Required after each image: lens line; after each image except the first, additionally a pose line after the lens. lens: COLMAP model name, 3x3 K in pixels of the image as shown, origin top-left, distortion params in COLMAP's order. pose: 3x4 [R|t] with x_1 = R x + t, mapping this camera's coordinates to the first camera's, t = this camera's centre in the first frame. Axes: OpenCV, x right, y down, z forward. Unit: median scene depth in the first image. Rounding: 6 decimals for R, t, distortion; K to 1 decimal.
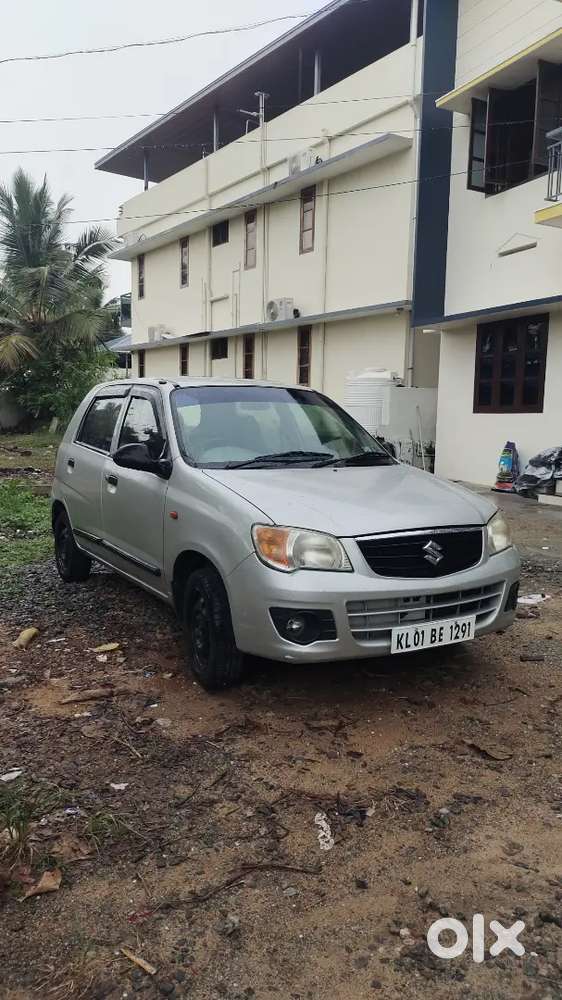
lens RADIAL K [[740.8, 0, 287.4], [0, 740.8, 498.3], [0, 0, 1]] dist [0.042724, -0.035834]
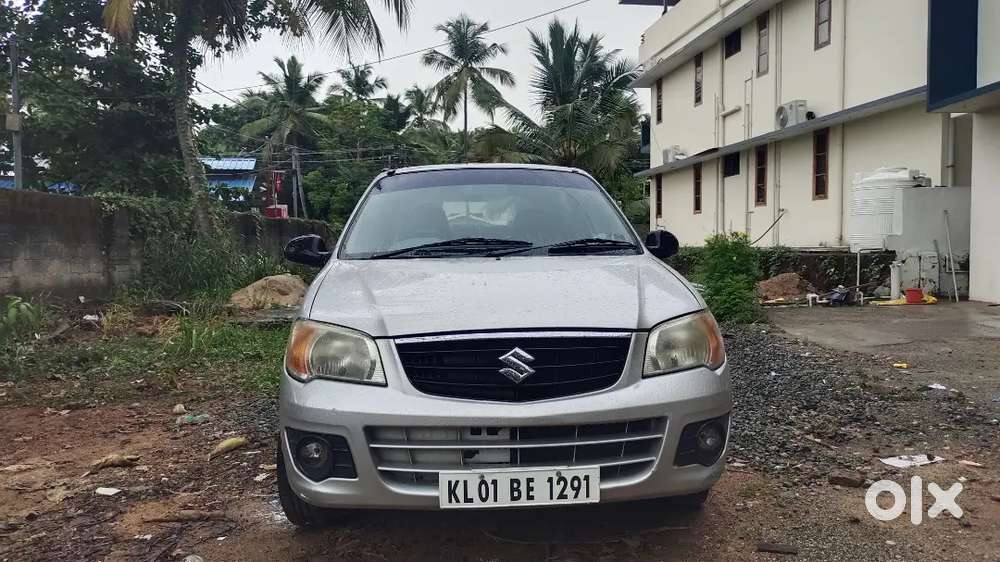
lens RADIAL K [[740.8, 0, 516.3], [0, 740.8, 275.6], [0, 0, 1]] dist [0.042724, -0.035834]
pose [[0.895824, -0.014999, -0.444155, 0.424444], [-0.017984, 0.997388, -0.069953, 0.032906], [0.444044, 0.070653, 0.893215, 0.327300]]
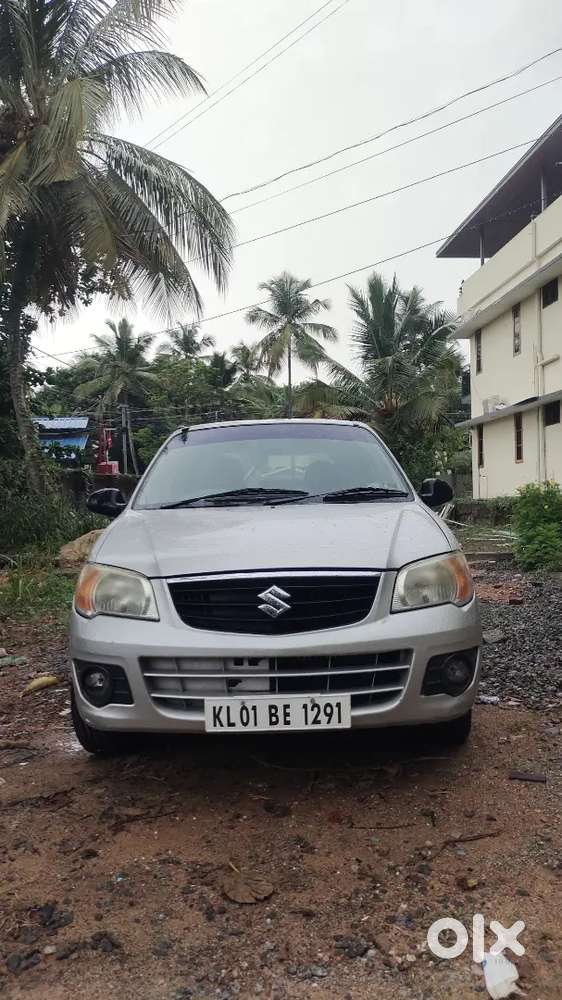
lens RADIAL K [[740.8, 0, 288.3], [0, 740.8, 498.0], [0, 0, 1]] dist [0.042724, -0.035834]
pose [[0.859058, -0.045042, -0.509893, 0.508237], [-0.012808, 0.993918, -0.109379, 0.042999], [0.511718, 0.100494, 0.853256, 0.299271]]
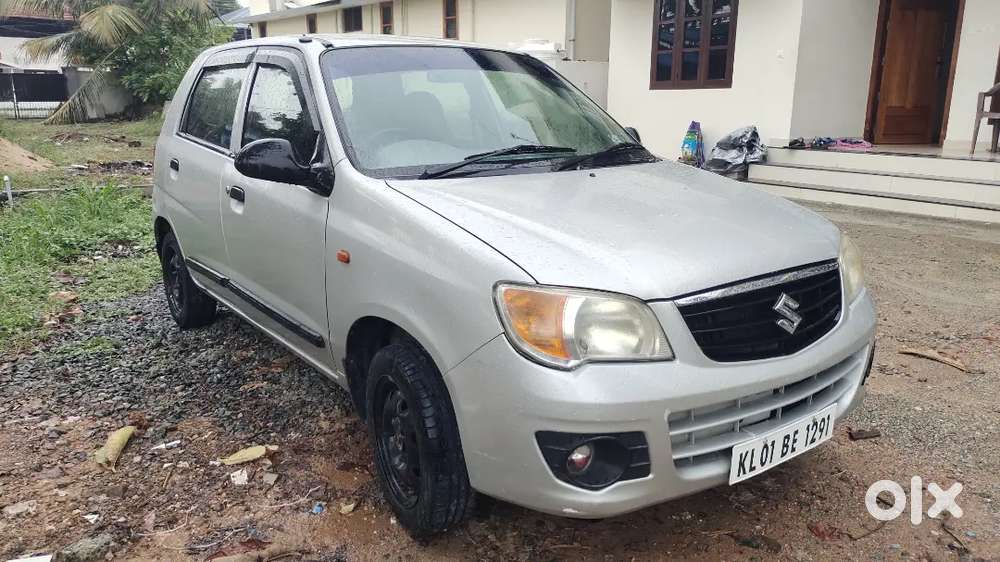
lens RADIAL K [[740.8, 0, 504.6], [0, 740.8, 277.4], [0, 0, 1]] dist [0.042724, -0.035834]
pose [[0.993973, -0.039543, 0.102243, -0.081048], [0.026204, 0.991343, 0.128653, -0.034707], [-0.106445, -0.125199, 0.986405, 0.363000]]
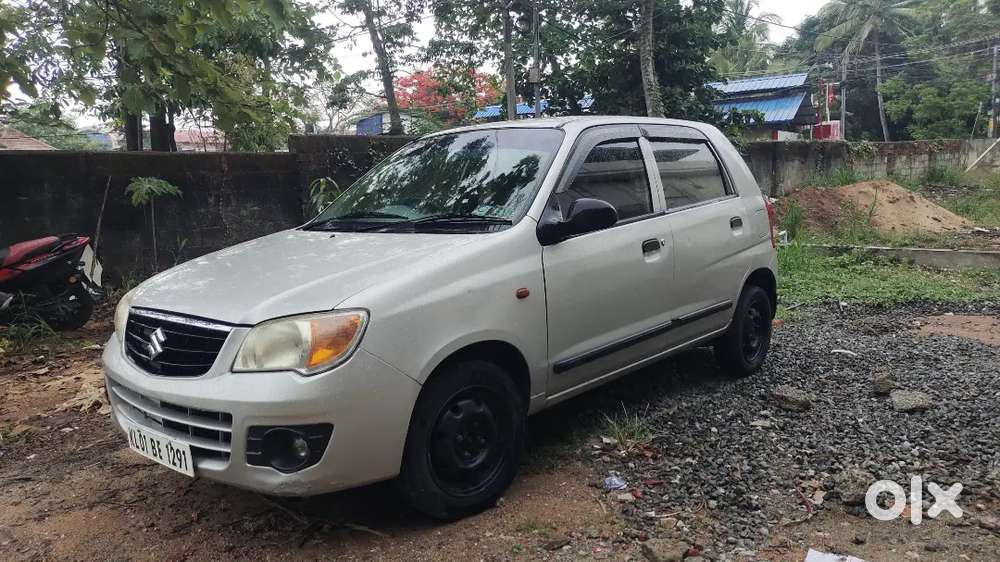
lens RADIAL K [[740.8, 0, 497.3], [0, 740.8, 282.8], [0, 0, 1]] dist [0.042724, -0.035834]
pose [[0.323386, 0.099838, -0.940986, 0.888586], [-0.063907, 0.994452, 0.083548, -0.067112], [0.944107, 0.033117, 0.327972, 0.917107]]
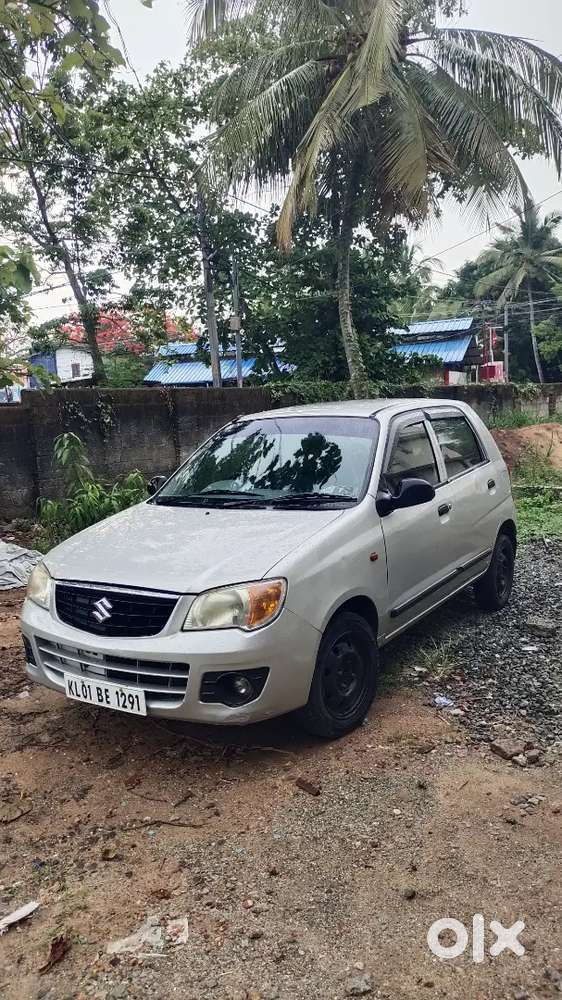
lens RADIAL K [[740.8, 0, 279.2], [0, 740.8, 504.2], [0, 0, 1]] dist [0.042724, -0.035834]
pose [[0.456403, 0.074004, -0.886690, 0.979518], [-0.047250, 0.997145, 0.058901, -0.113206], [0.888518, 0.015014, 0.458597, 0.643804]]
